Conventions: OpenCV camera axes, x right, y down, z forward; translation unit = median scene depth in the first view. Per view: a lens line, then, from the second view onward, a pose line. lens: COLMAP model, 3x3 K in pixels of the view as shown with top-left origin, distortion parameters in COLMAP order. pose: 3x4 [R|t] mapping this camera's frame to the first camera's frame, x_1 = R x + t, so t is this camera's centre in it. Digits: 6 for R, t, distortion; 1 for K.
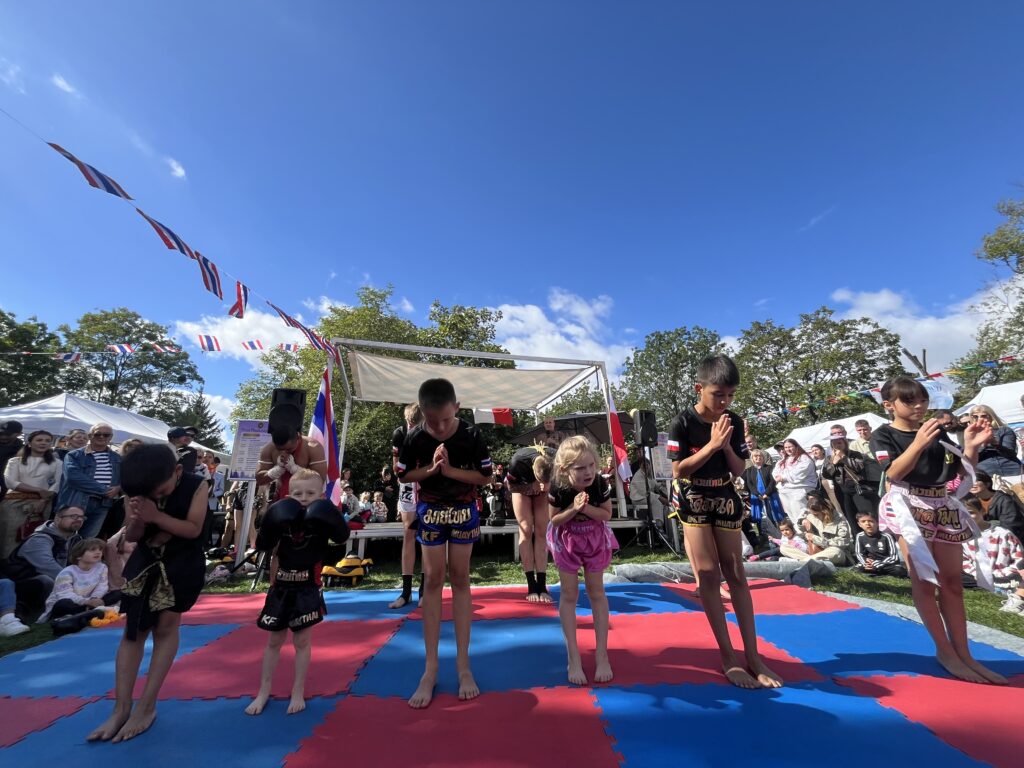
lens RADIAL K [[415.1, 0, 512.0], [0, 415.1, 384.0], [0, 0, 1]] dist [-0.000900, -0.000041]
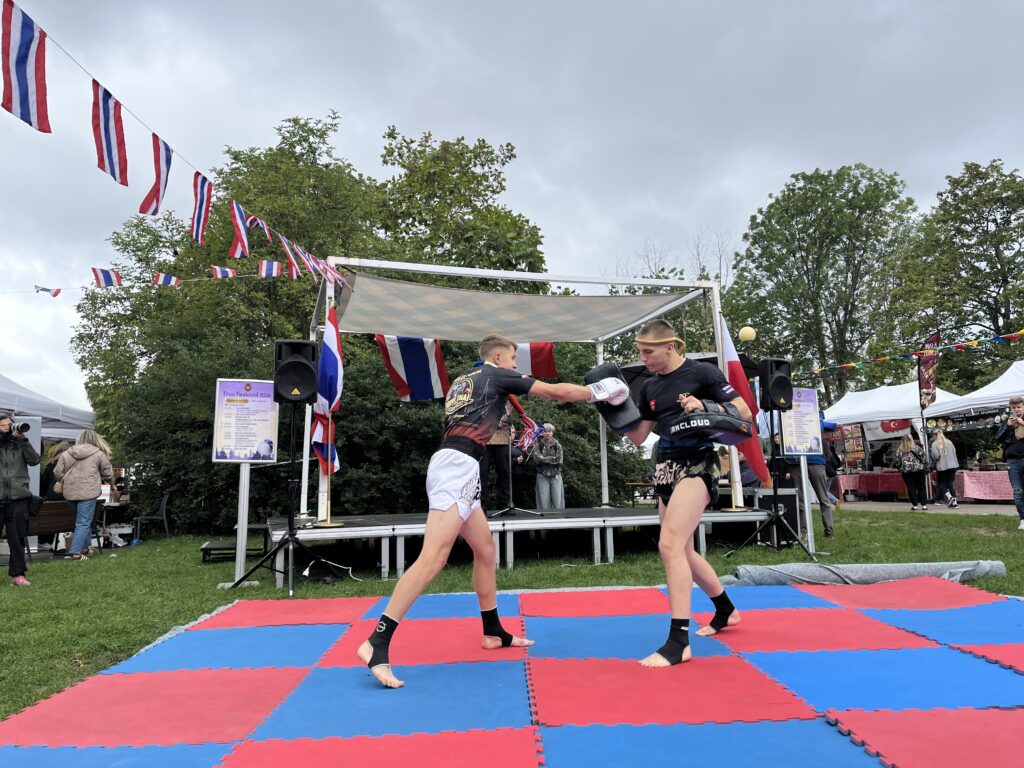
lens RADIAL K [[818.7, 0, 516.3], [0, 818.7, 386.0], [0, 0, 1]] dist [0.069848, -0.105899]
pose [[0.999533, -0.001877, 0.030515, -0.055289], [-0.003176, 0.986339, 0.164696, -0.041352], [-0.030407, -0.164716, 0.985872, -0.125003]]
